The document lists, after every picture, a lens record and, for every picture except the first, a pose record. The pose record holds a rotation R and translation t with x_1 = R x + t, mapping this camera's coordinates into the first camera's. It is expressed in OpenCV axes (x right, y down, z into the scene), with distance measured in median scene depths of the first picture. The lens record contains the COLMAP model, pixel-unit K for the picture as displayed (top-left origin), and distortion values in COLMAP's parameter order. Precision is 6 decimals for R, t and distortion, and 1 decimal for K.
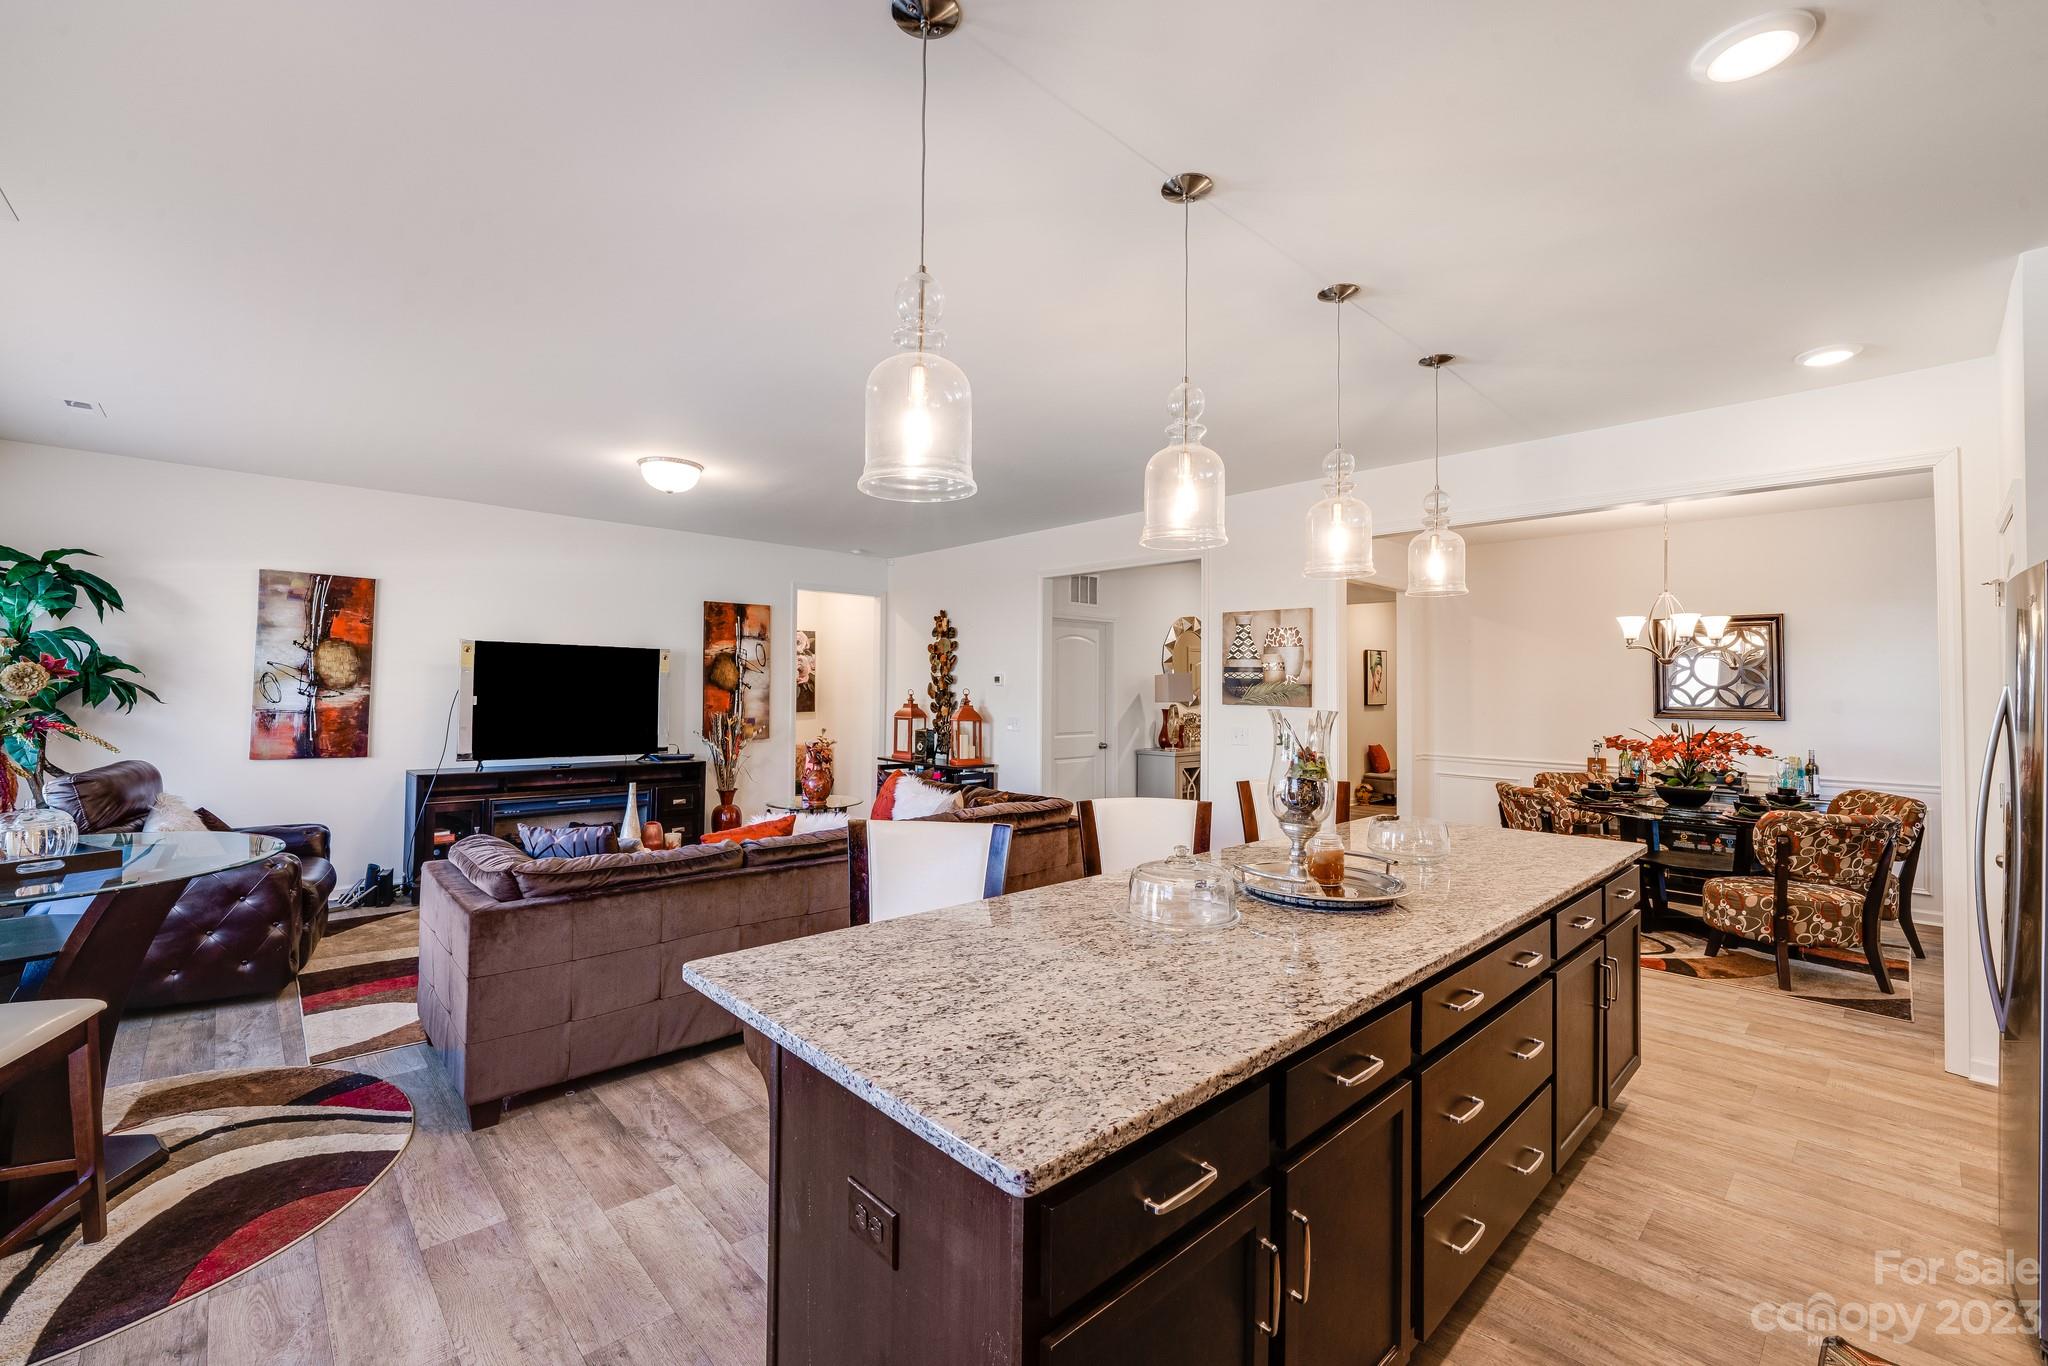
lens RADIAL K [[846.0, 0, 1013.6], [0, 846.0, 667.4], [0, 0, 1]] dist [-0.010675, -0.000710]
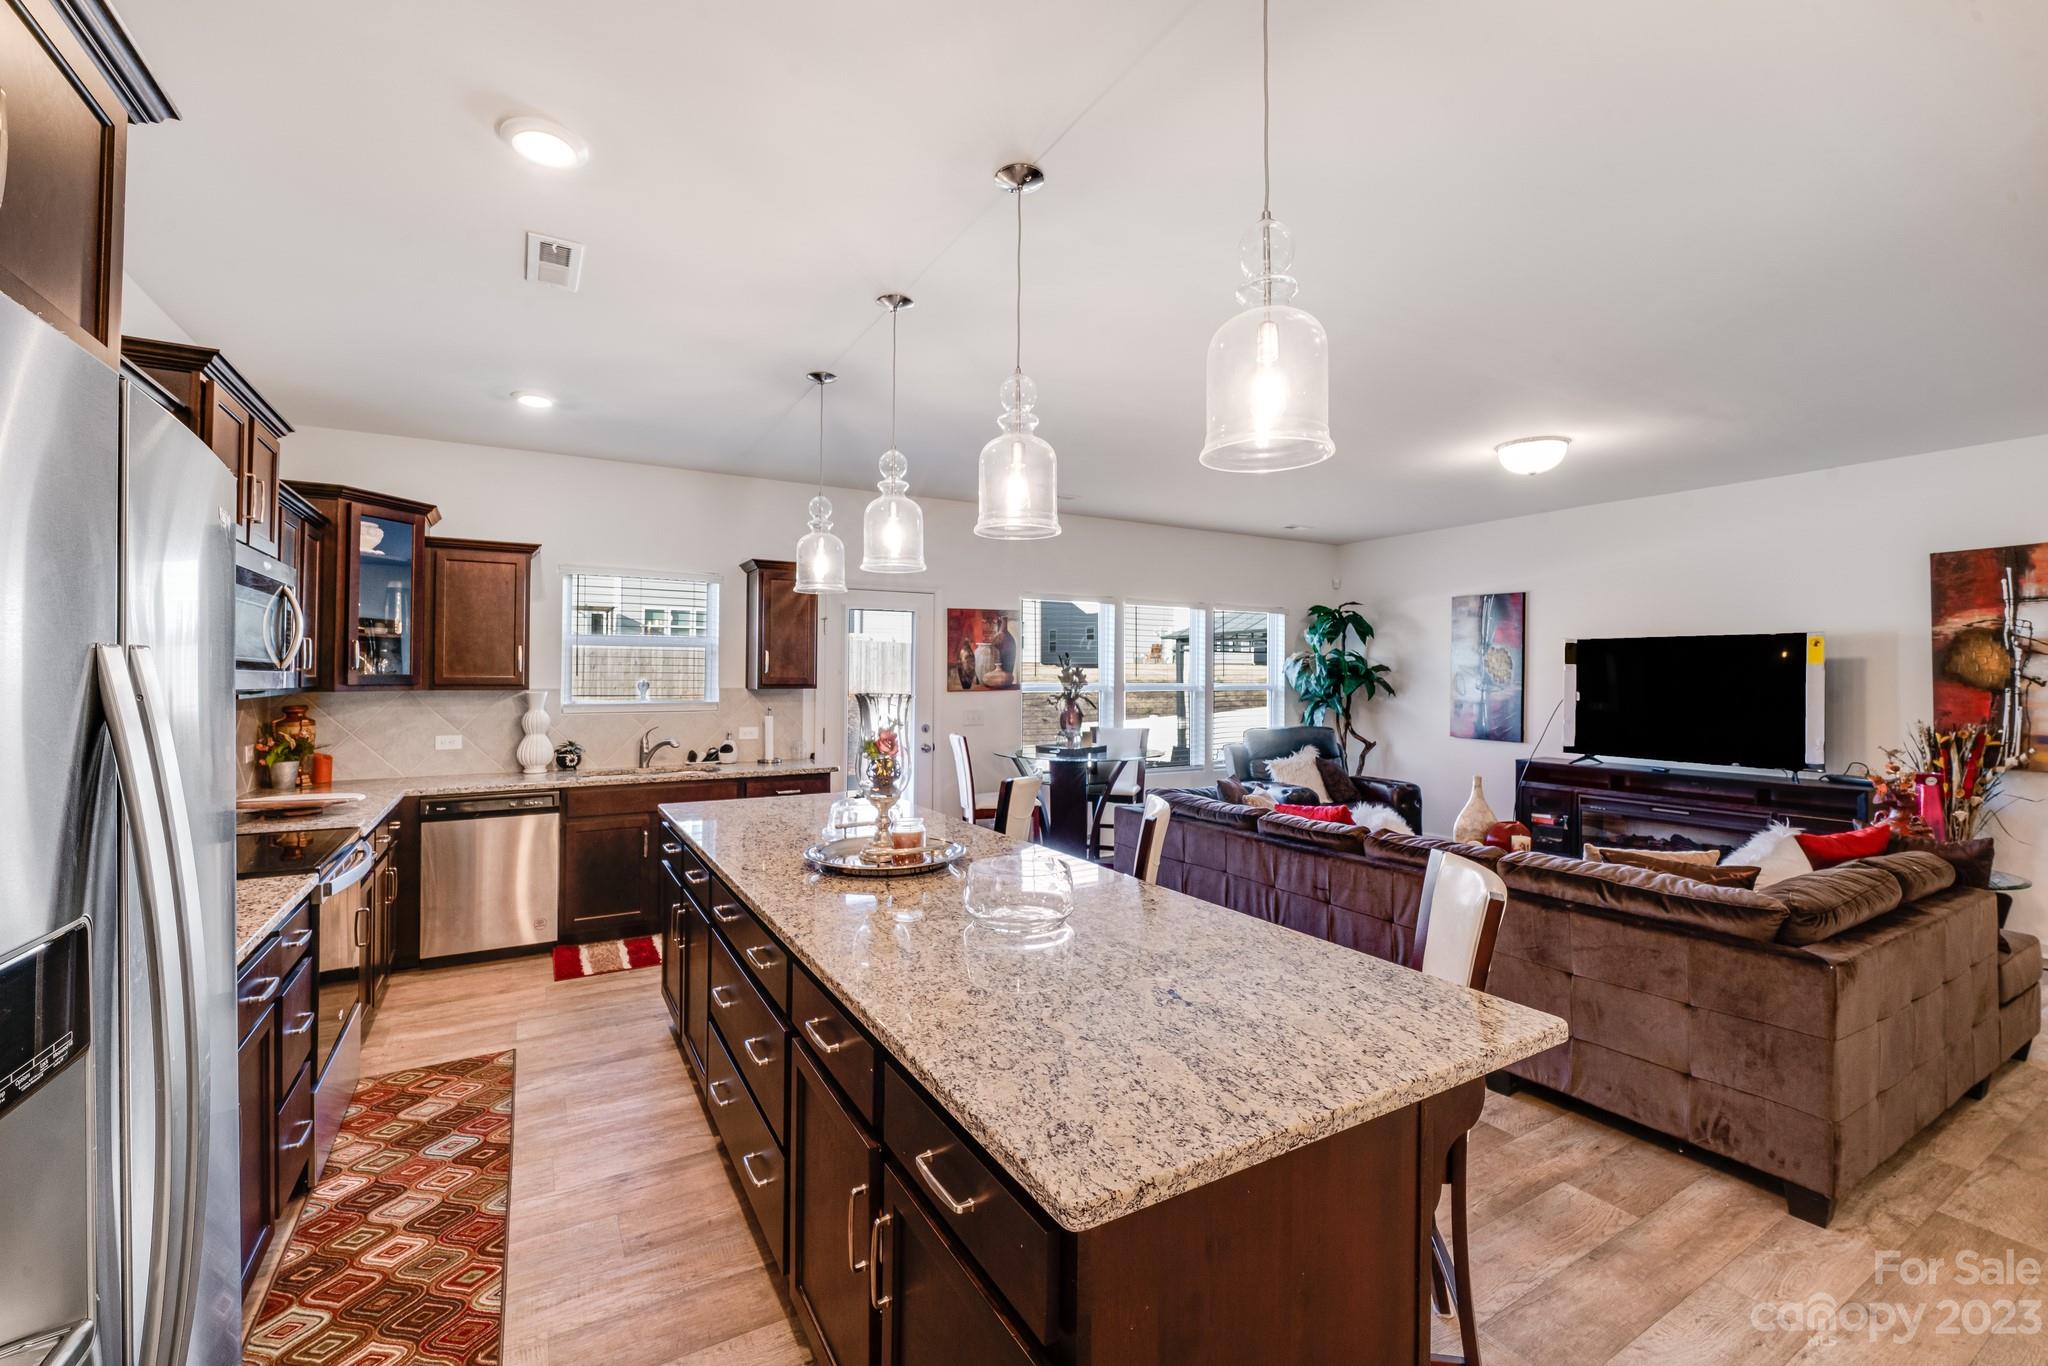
lens RADIAL K [[846.0, 0, 1013.6], [0, 846.0, 667.4], [0, 0, 1]] dist [-0.010675, -0.000710]
pose [[-0.221481, -0.021914, -0.974918, 0.465301], [0.018160, 0.999481, -0.026592, 0.016514], [0.974996, -0.023594, -0.220968, 0.475826]]
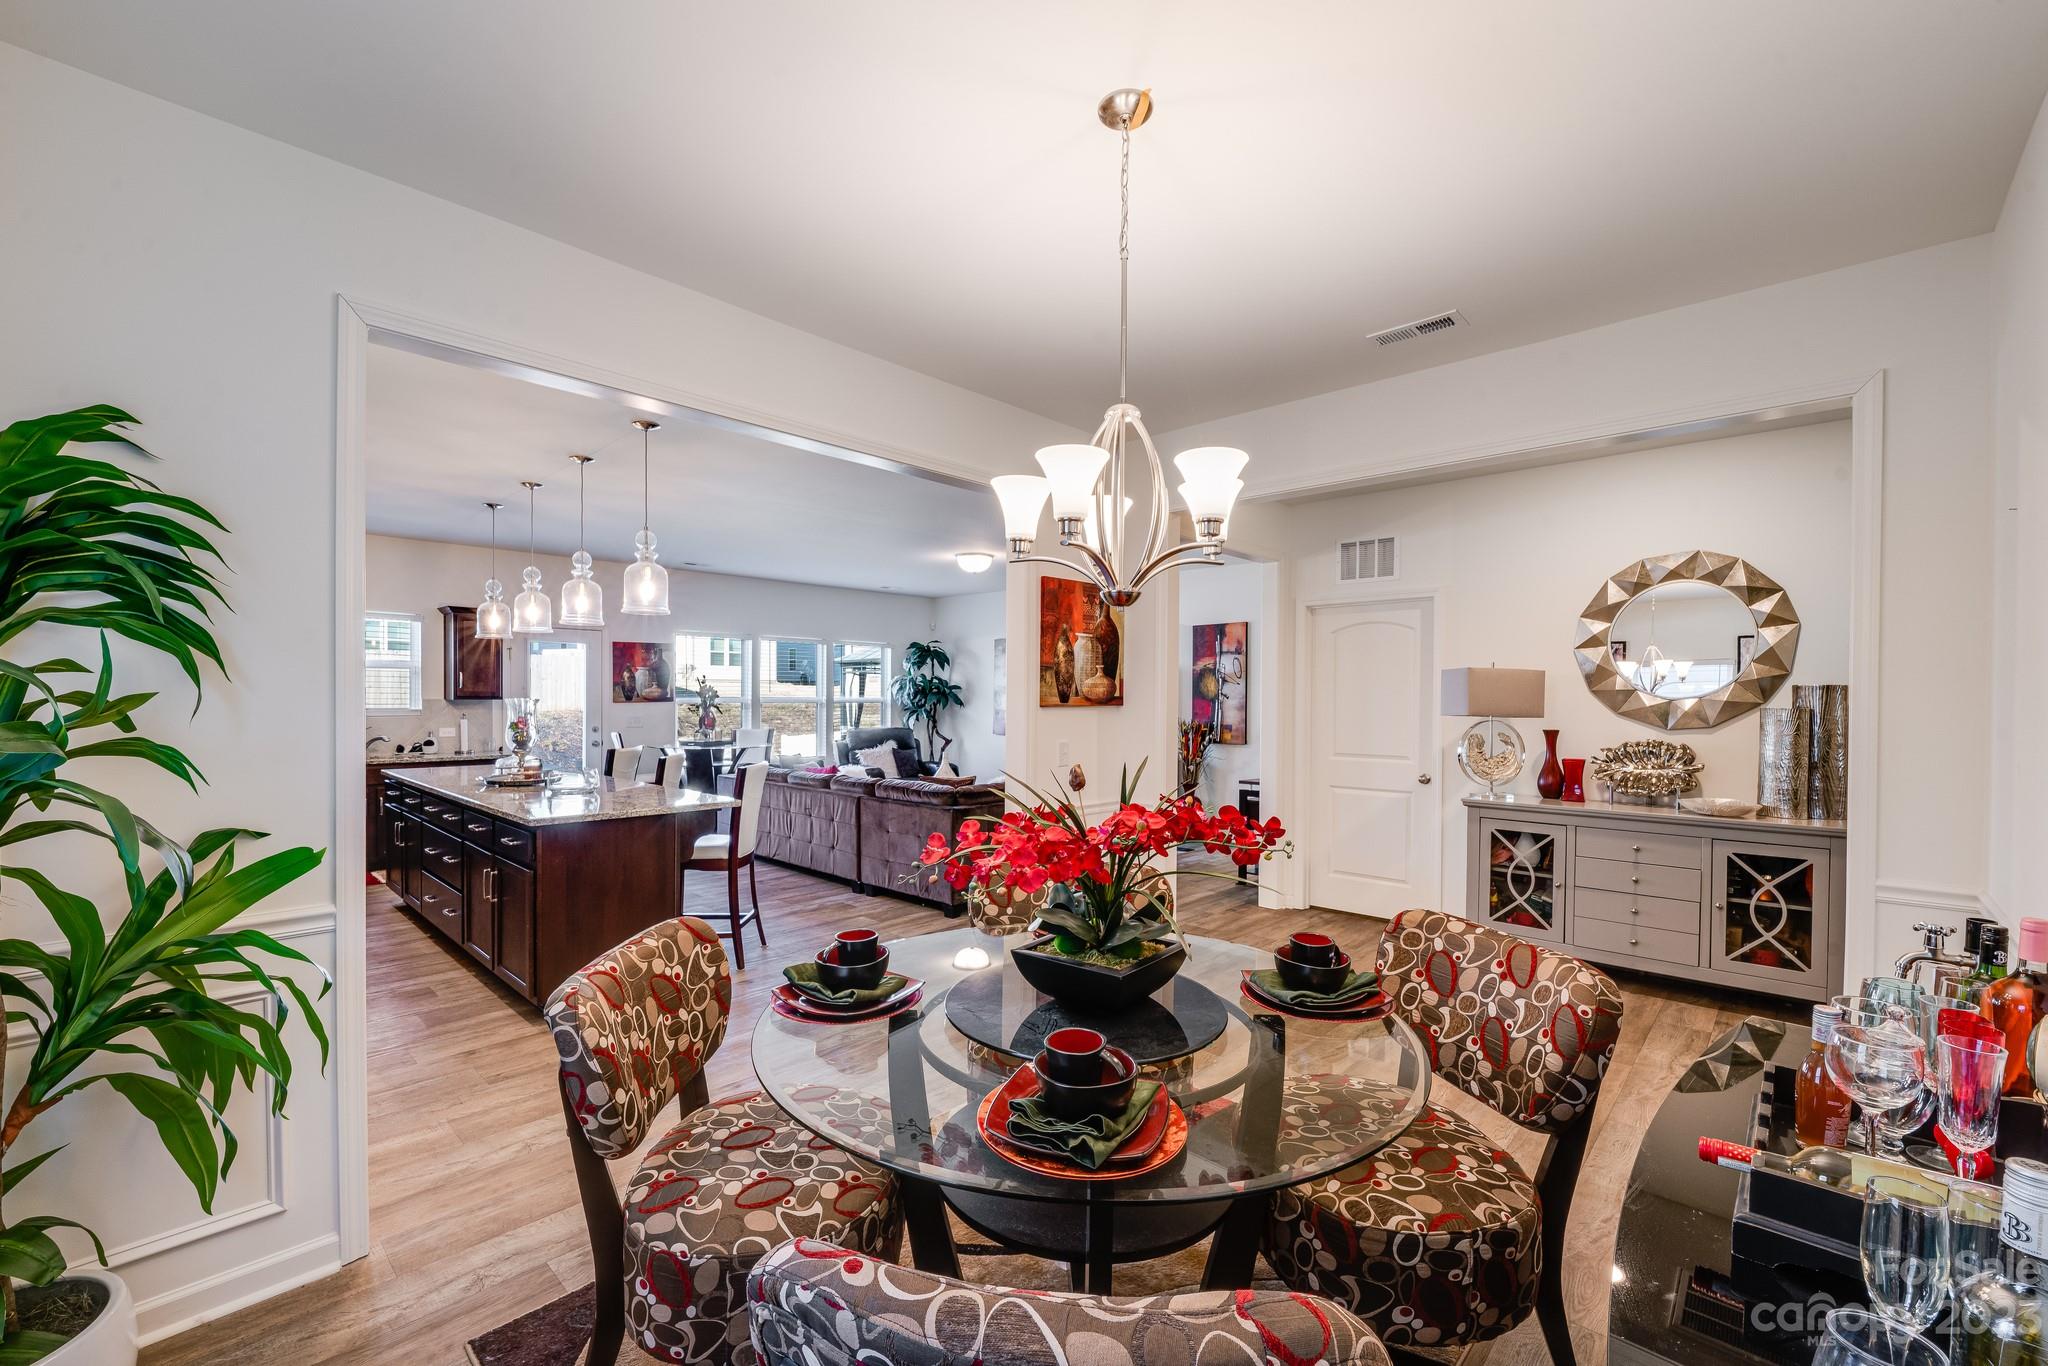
lens RADIAL K [[853.9, 0, 1022.2], [0, 853.9, 722.0], [0, 0, 1]] dist [-0.008183, -0.000121]
pose [[0.062077, 0.020210, -0.997867, 0.896158], [0.018222, 0.999605, 0.021379, 0.030252], [0.997905, -0.019510, 0.061684, 0.735136]]
